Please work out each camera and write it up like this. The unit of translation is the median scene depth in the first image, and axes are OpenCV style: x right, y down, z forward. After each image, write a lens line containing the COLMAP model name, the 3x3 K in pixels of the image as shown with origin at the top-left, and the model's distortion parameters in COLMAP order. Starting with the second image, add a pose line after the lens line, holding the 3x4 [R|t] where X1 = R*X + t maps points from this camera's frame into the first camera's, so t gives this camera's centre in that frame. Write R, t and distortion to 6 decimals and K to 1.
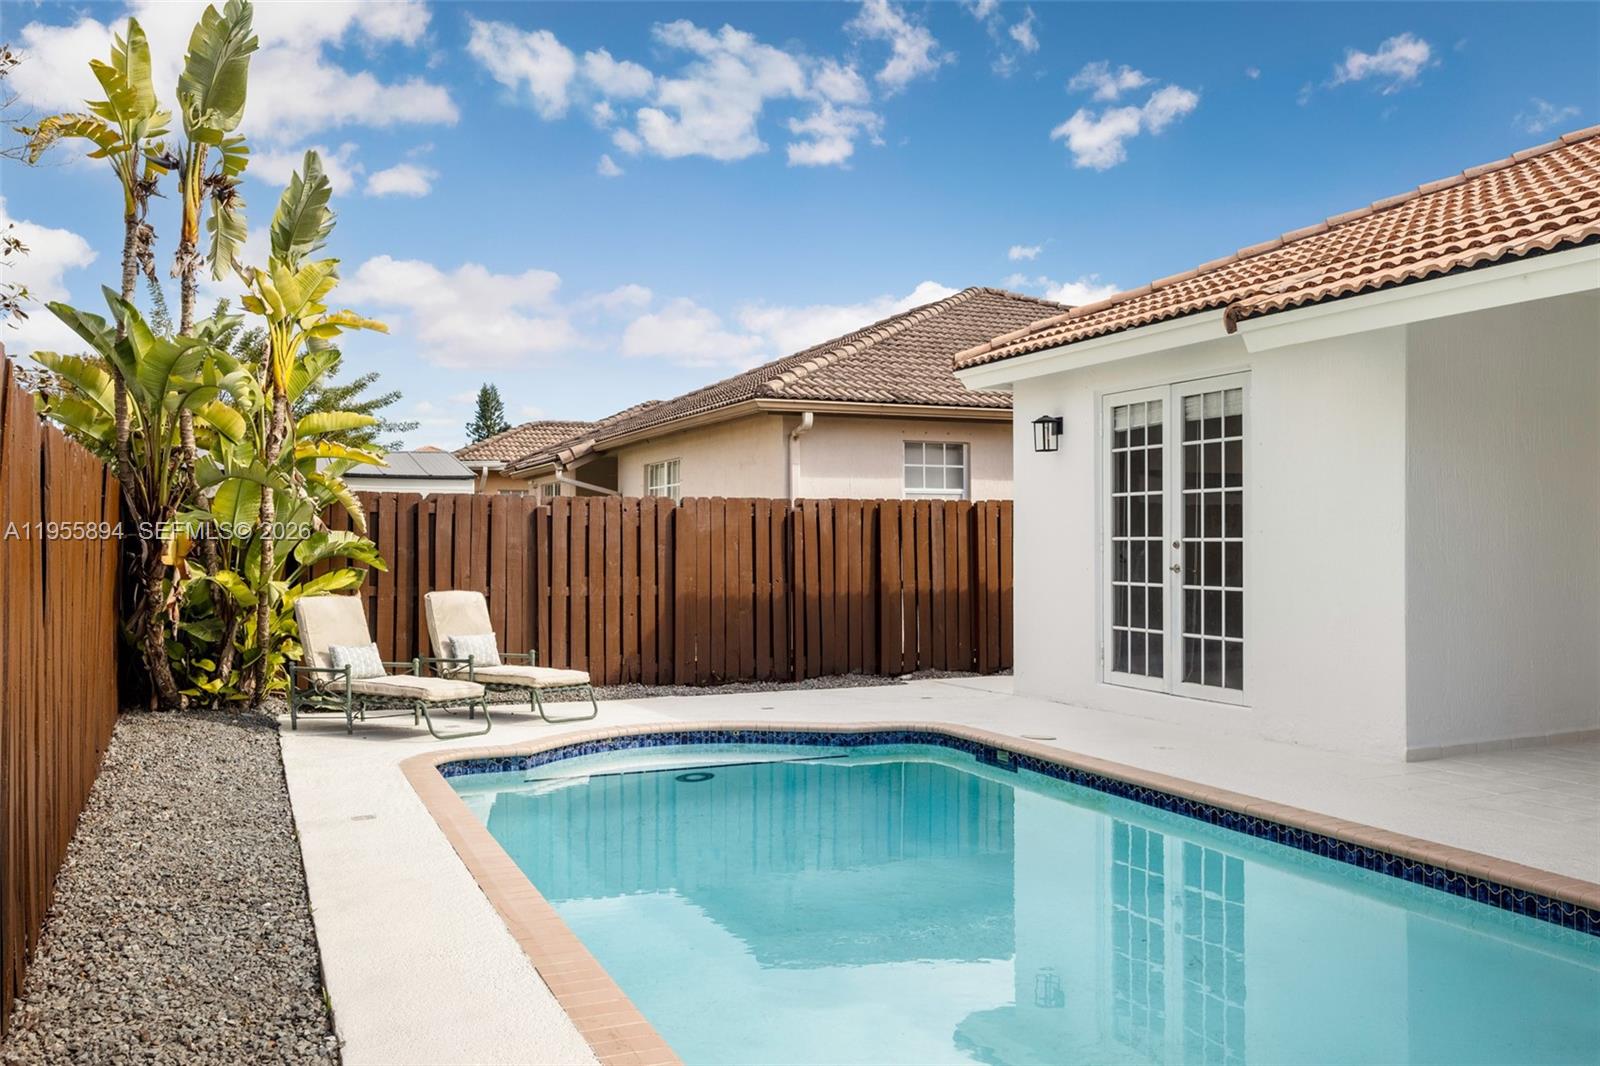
lens RADIAL K [[1310.0, 0, 800.0], [0, 1310.0, 533.0], [0, 0, 1]] dist [-0.006025, 0.000685]
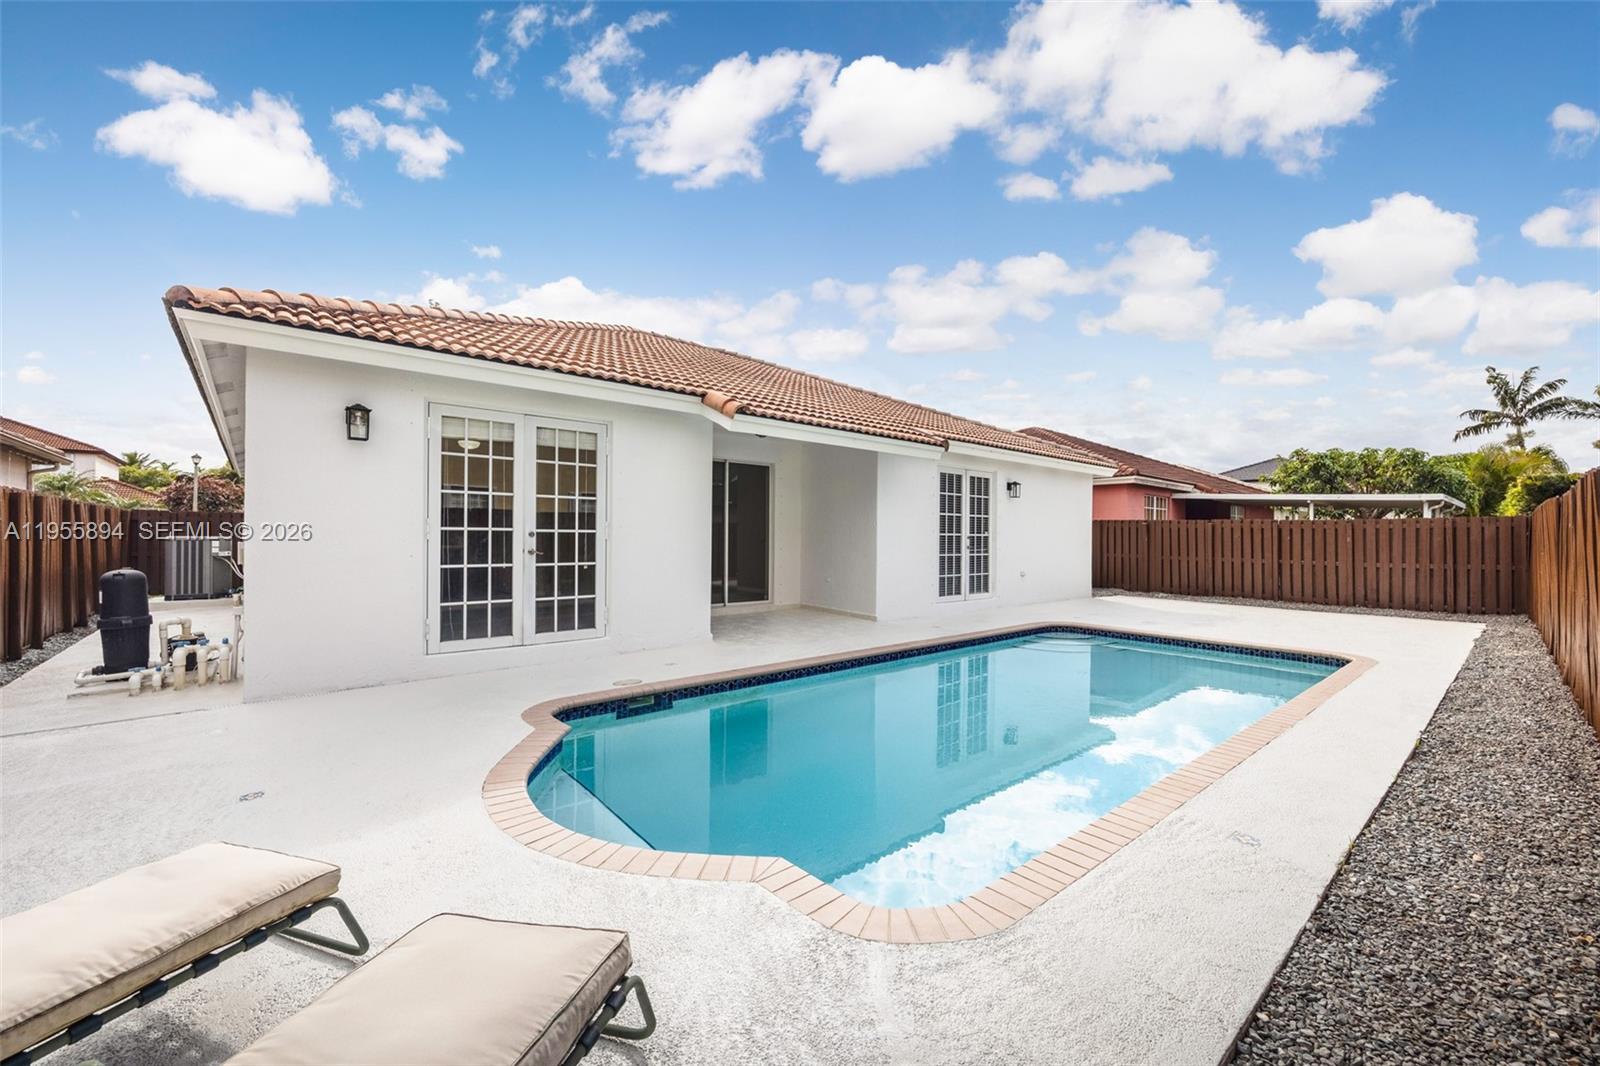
lens RADIAL K [[608.3, 0, 773.4], [0, 608.3, 531.7], [0, 0, 1]] dist [-0.000528, -0.000043]
pose [[-0.264717, 0.003005, 0.964321, -0.376801], [-0.016041, 0.999843, -0.007519, 0.007008], [-0.964193, -0.017459, -0.264627, 0.894180]]
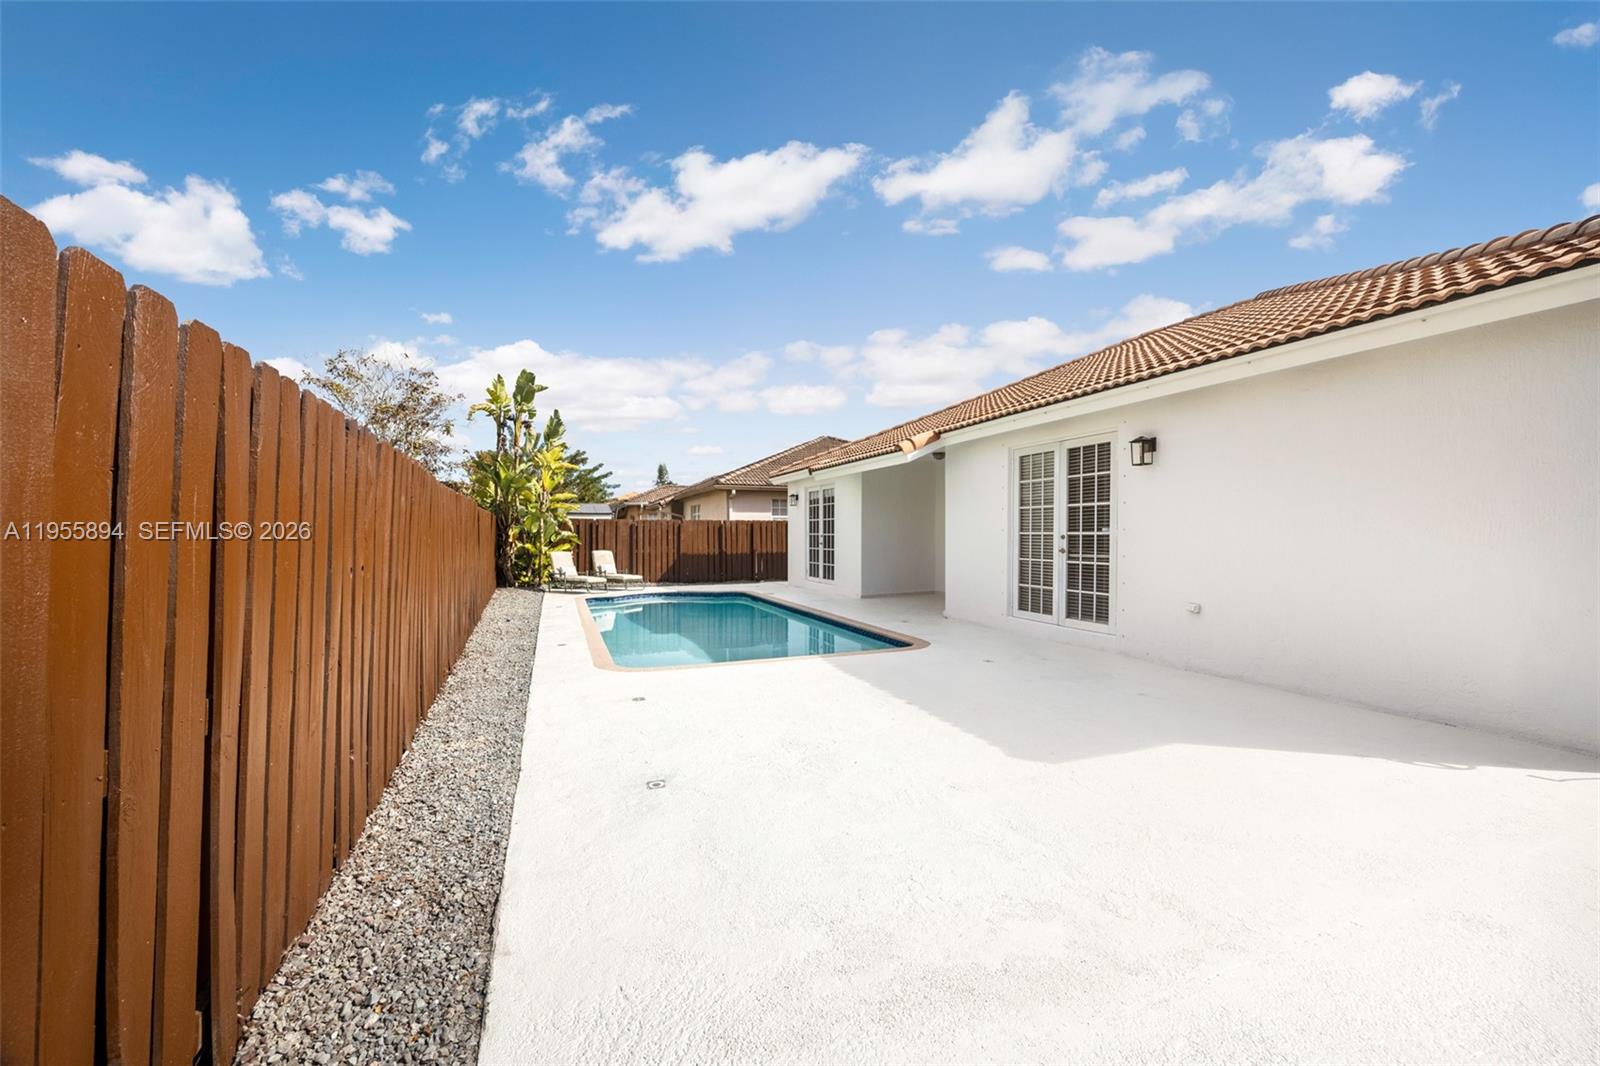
lens RADIAL K [[613.0, 0, 796.4], [0, 613.0, 538.8], [0, 0, 1]] dist [0.000941, 0.000010]
pose [[0.999687, 0.001487, -0.024994, 0.255258], [-0.001152, 0.999909, 0.013410, -0.003903], [0.025011, -0.013377, 0.999598, -0.488440]]
